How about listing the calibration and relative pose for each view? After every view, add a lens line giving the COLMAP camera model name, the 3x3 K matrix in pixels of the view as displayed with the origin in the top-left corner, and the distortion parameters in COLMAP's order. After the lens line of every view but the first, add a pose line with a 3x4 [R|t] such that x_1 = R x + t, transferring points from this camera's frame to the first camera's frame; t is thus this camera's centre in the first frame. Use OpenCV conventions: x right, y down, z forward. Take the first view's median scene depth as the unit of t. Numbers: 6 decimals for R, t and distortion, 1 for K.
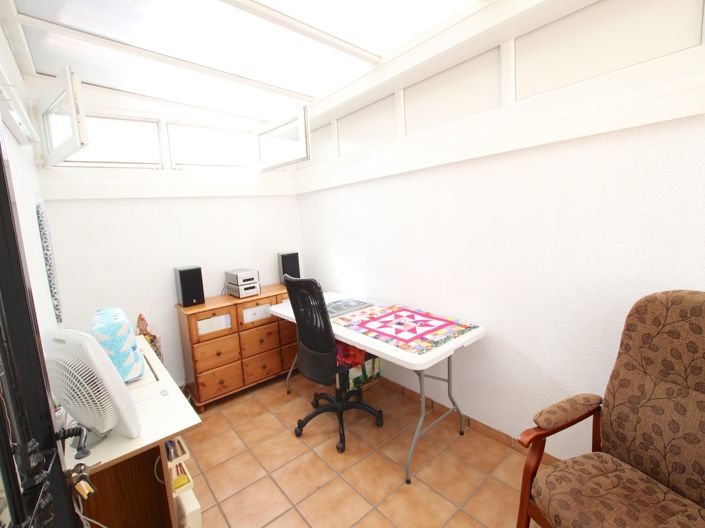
lens RADIAL K [[330.6, 0, 352.5], [0, 330.6, 264.0], [0, 0, 1]] dist [-0.000959, -0.000152]
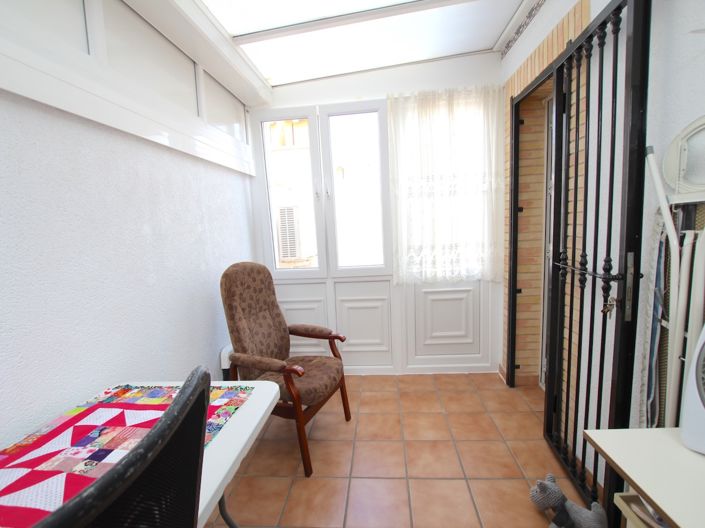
lens RADIAL K [[330.6, 0, 352.5], [0, 330.6, 264.0], [0, 0, 1]] dist [-0.000959, -0.000152]
pose [[-0.710235, 0.009683, 0.703898, -0.397403], [0.184981, 0.967334, 0.173339, -0.068168], [-0.679226, 0.253319, -0.688826, 1.065131]]
